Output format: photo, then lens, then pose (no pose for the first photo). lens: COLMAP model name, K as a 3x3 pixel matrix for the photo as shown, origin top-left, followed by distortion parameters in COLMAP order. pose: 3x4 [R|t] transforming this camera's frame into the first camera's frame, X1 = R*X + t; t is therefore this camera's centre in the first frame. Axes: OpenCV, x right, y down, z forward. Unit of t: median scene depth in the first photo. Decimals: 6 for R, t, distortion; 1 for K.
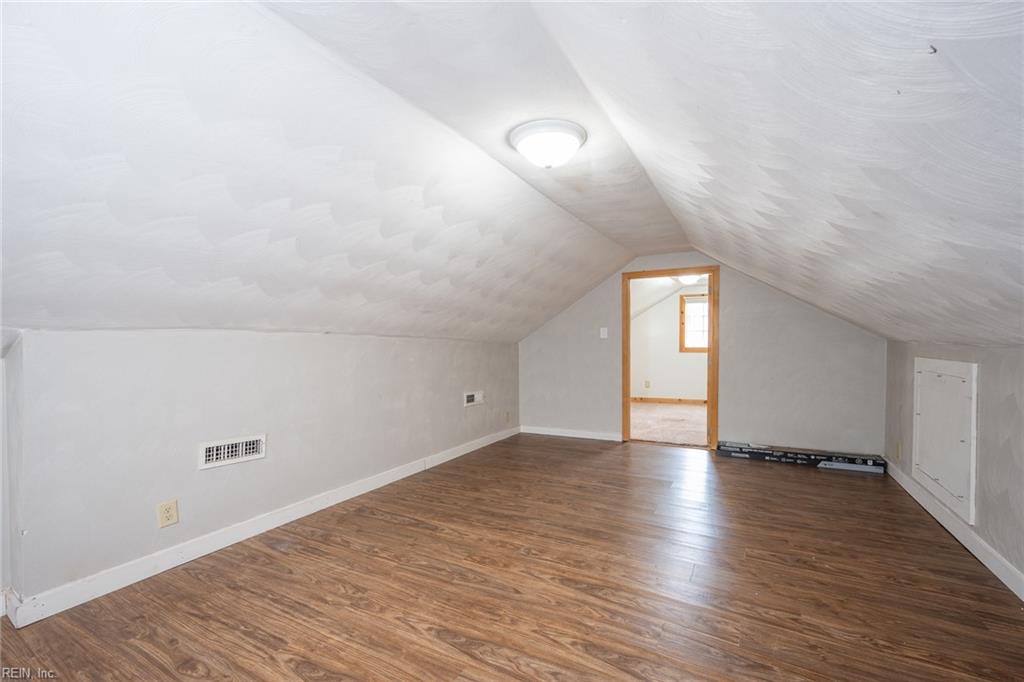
lens RADIAL K [[426.6, 0, 512.0], [0, 426.6, 341.0], [0, 0, 1]] dist [0.006923, 0.000158]
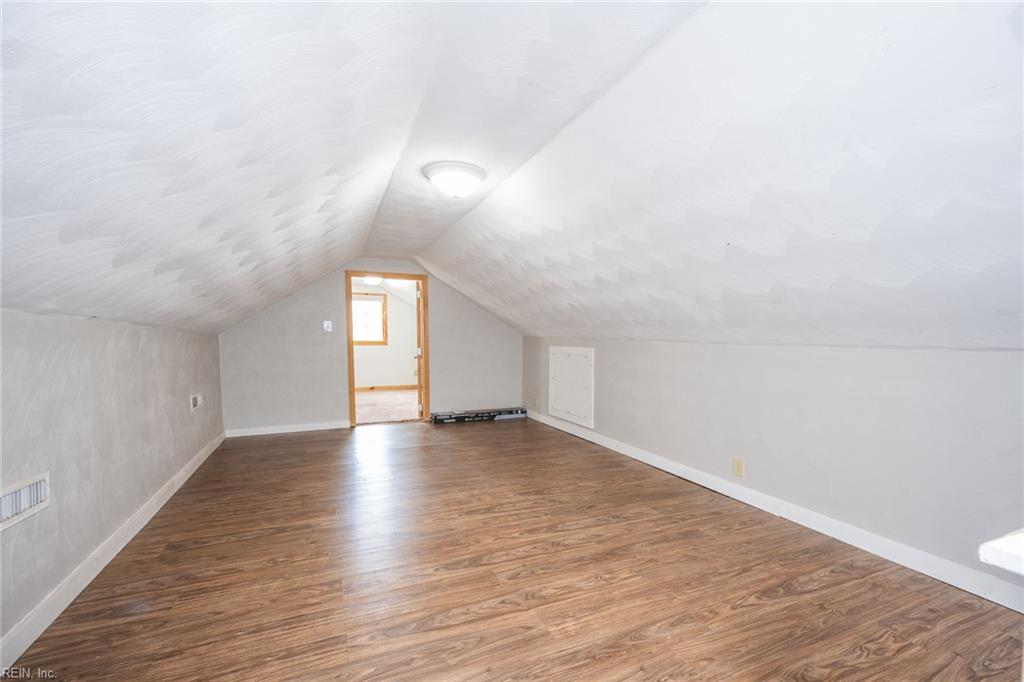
lens RADIAL K [[404.5, 0, 512.0], [0, 404.5, 341.0], [0, 0, 1]] dist [-0.000682, 0.000031]
pose [[0.648507, 0.001527, 0.761207, -0.345989], [-0.011912, 0.999896, 0.008143, 0.005310], [-0.761116, -0.014348, 0.648457, 0.039434]]
